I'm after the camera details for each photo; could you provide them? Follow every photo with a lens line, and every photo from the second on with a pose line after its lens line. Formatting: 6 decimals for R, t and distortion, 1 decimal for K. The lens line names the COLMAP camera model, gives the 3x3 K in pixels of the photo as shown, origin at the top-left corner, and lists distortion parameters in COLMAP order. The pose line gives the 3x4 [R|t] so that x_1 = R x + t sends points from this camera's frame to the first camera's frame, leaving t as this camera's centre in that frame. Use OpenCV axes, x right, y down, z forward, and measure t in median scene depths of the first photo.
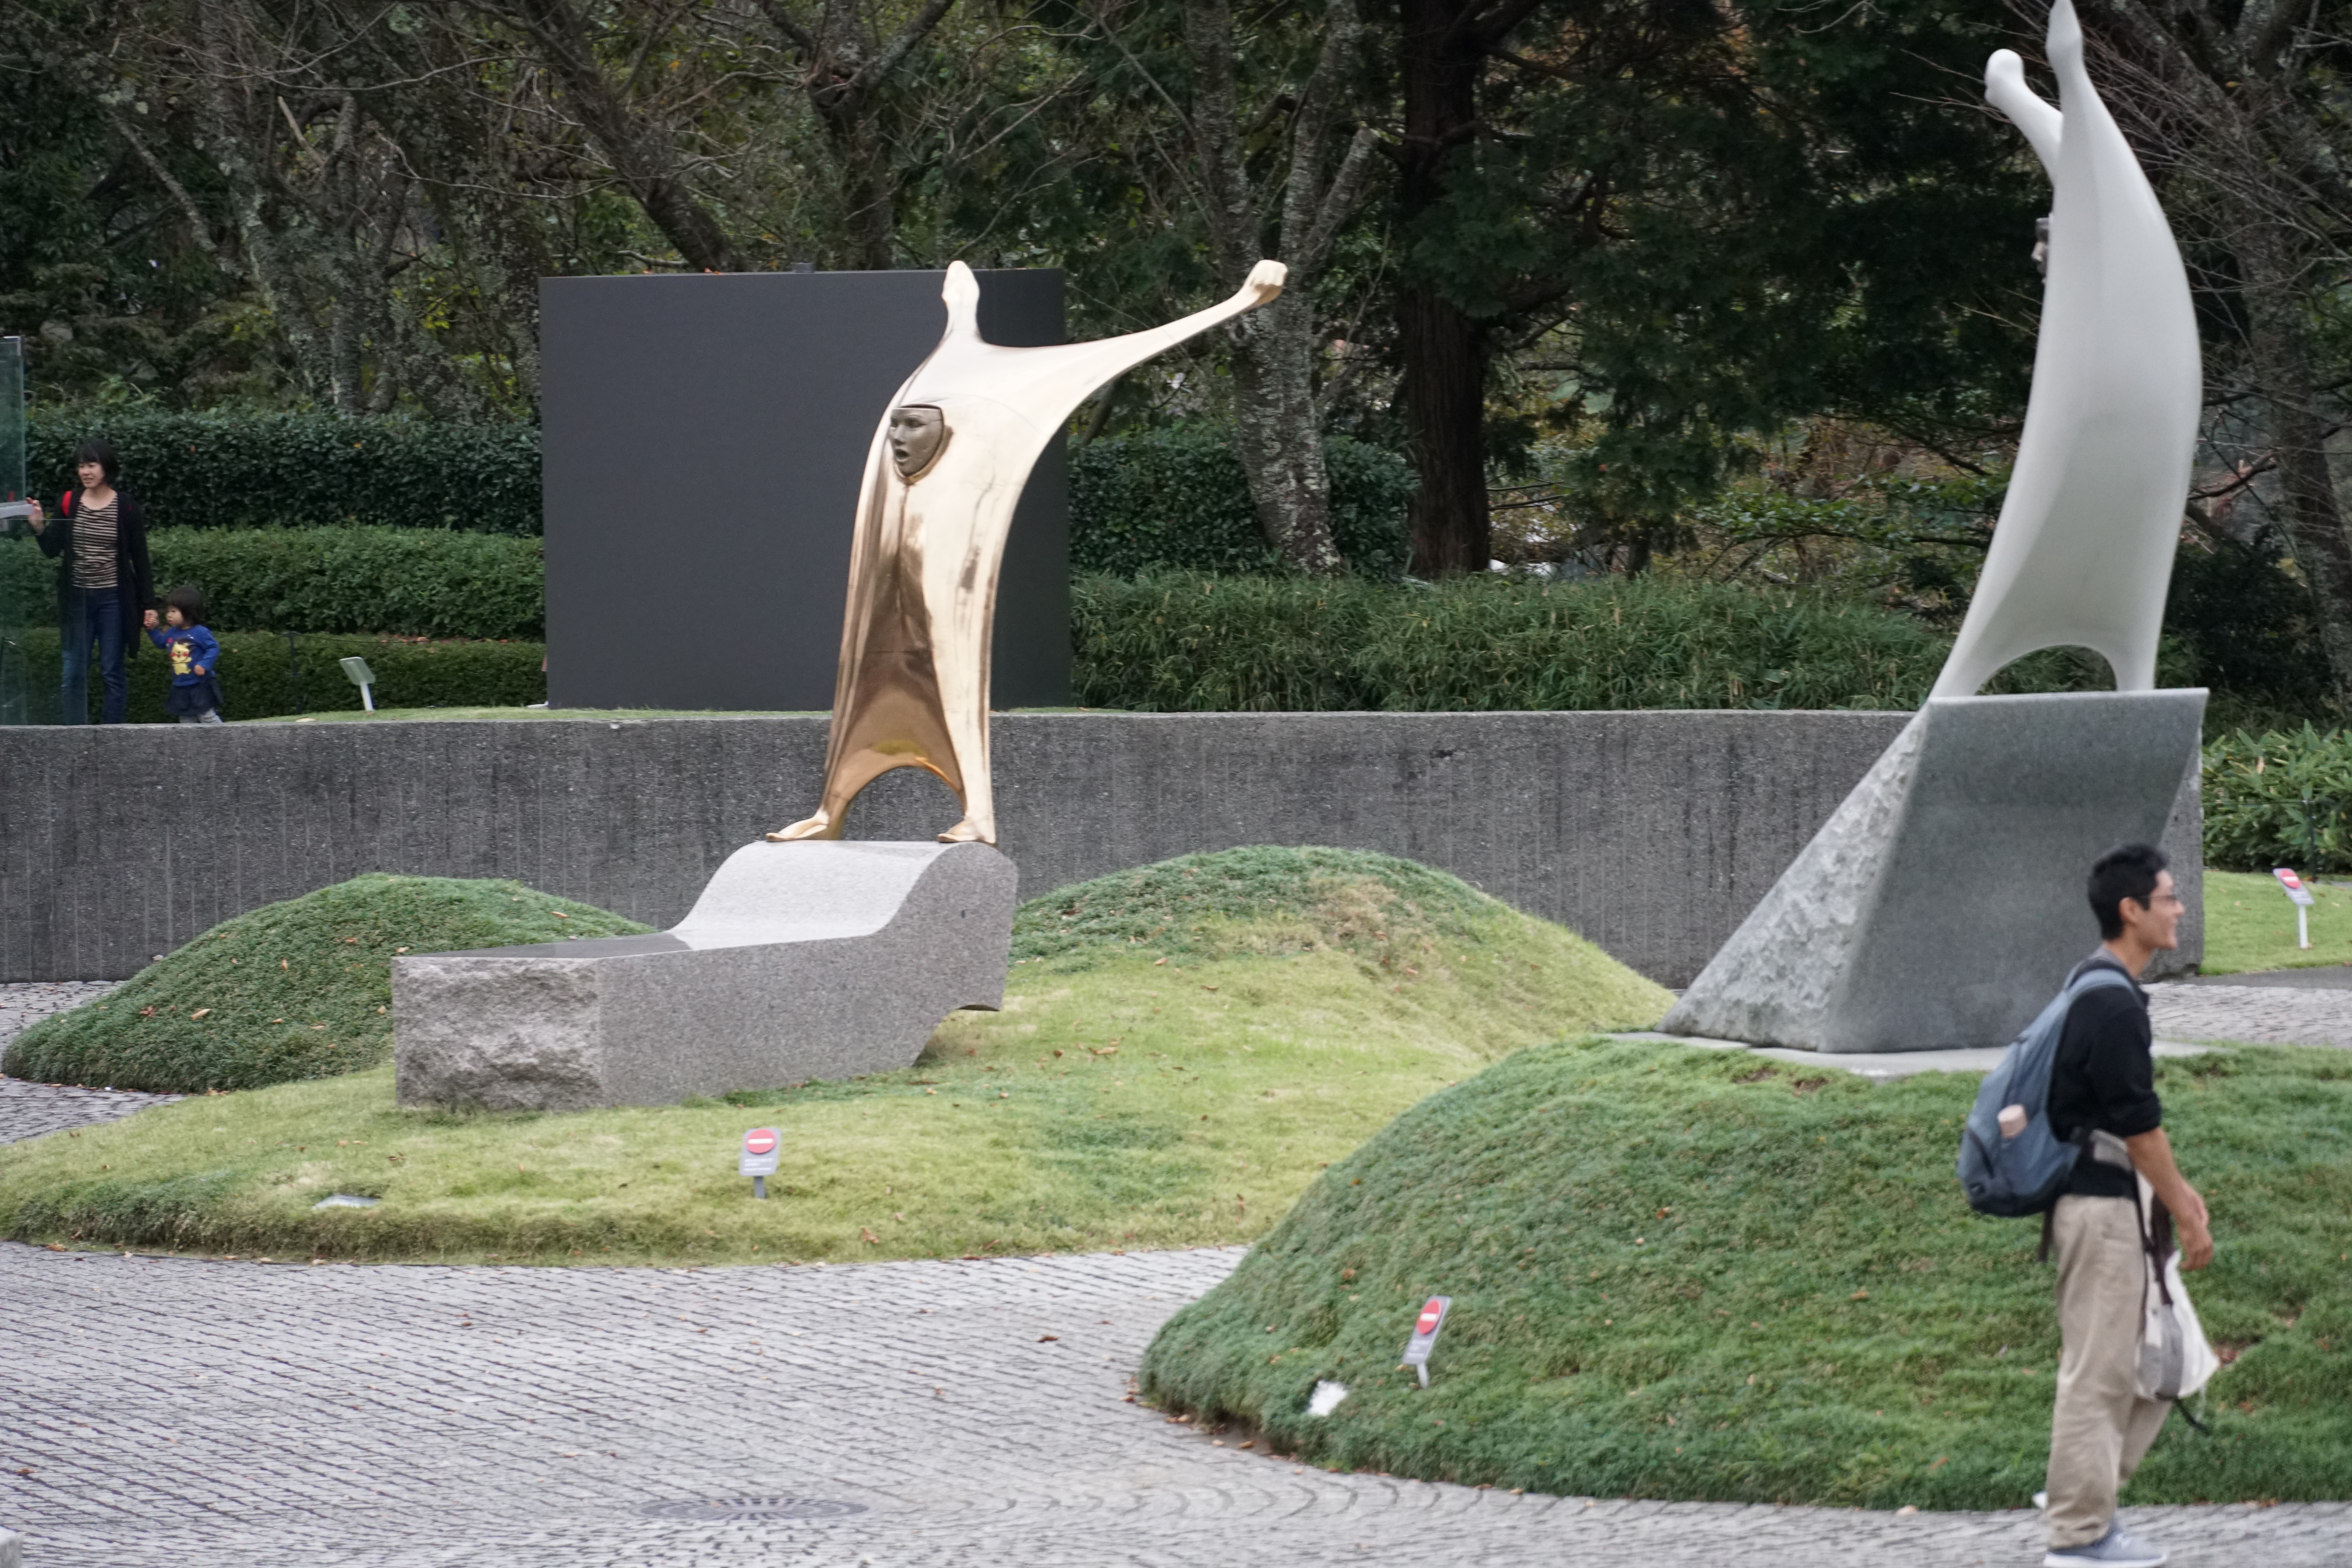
lens RADIAL K [[13587.1, 0, 1176.0], [0, 13587.1, 784.6], [0, 0, 1]] dist [0.142877, 0.000000]
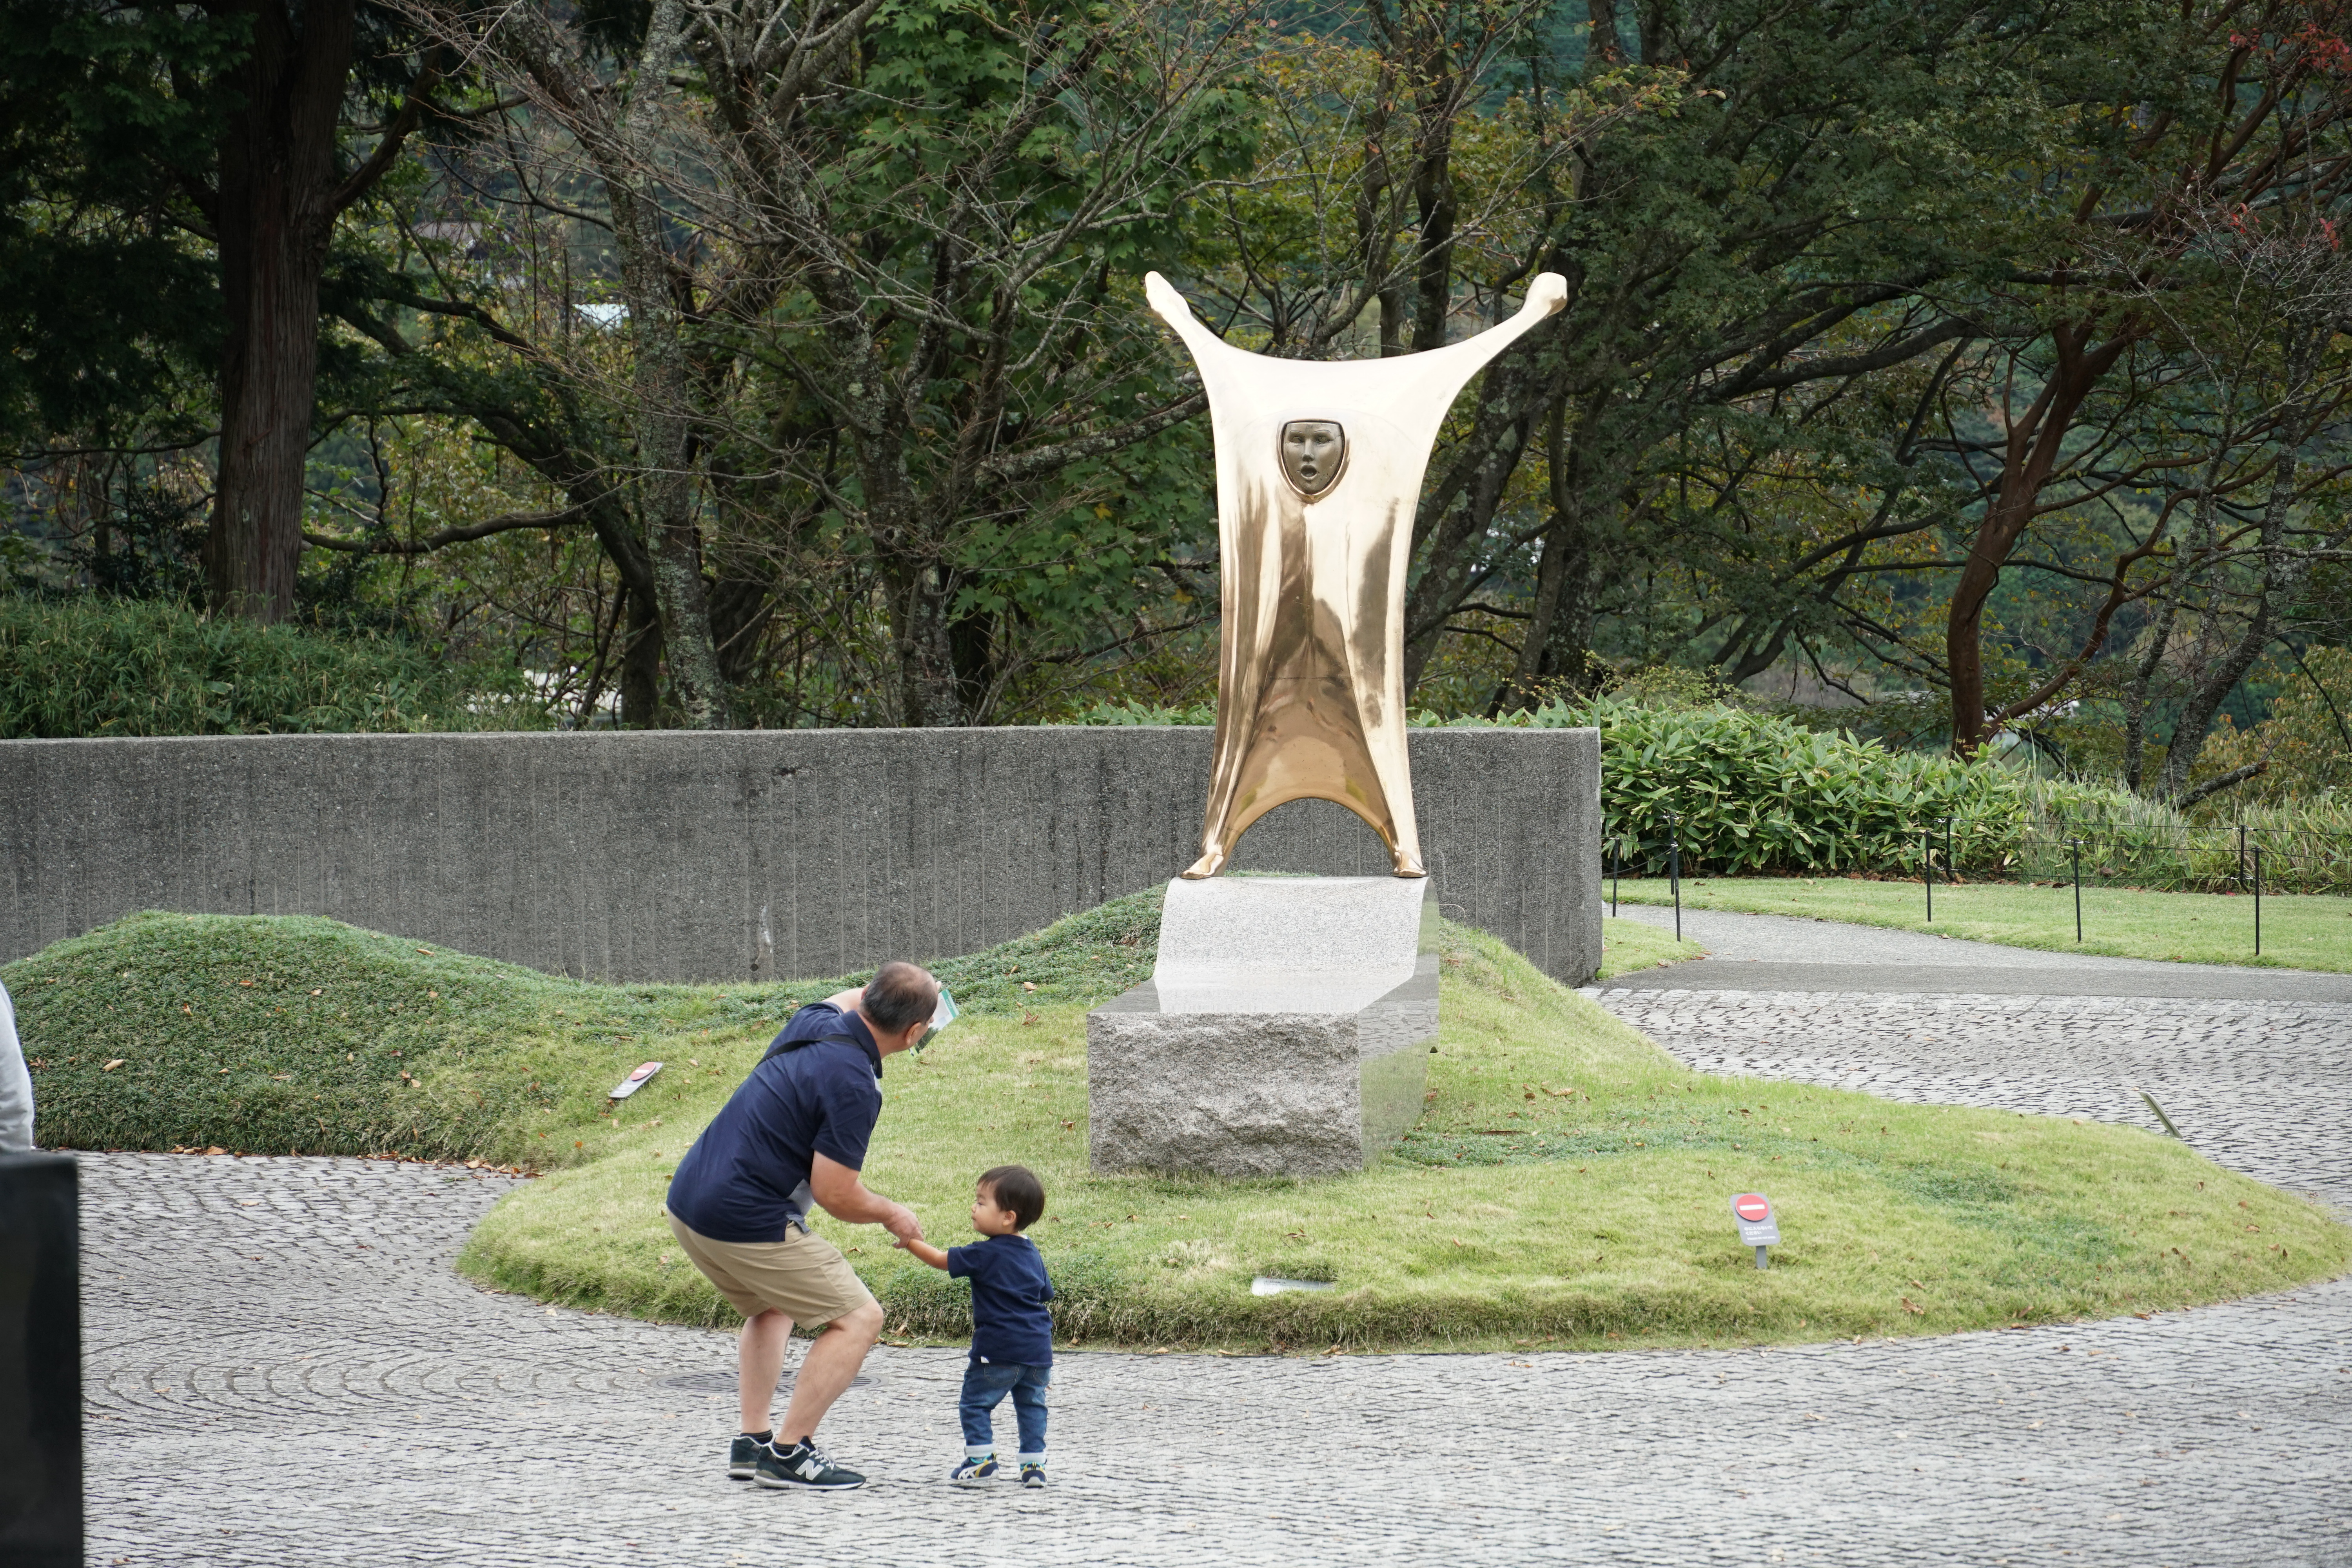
lens RADIAL K [[10173.3, 0, 1176.1], [0, 10173.3, 781.9], [0, 0, 1]] dist [0.125721, 0.000000]
pose [[0.887703, -0.010377, 0.460299, -0.372089], [0.008452, 0.999945, 0.006243, -0.007309], [-0.460338, -0.001651, 0.887742, 0.384994]]
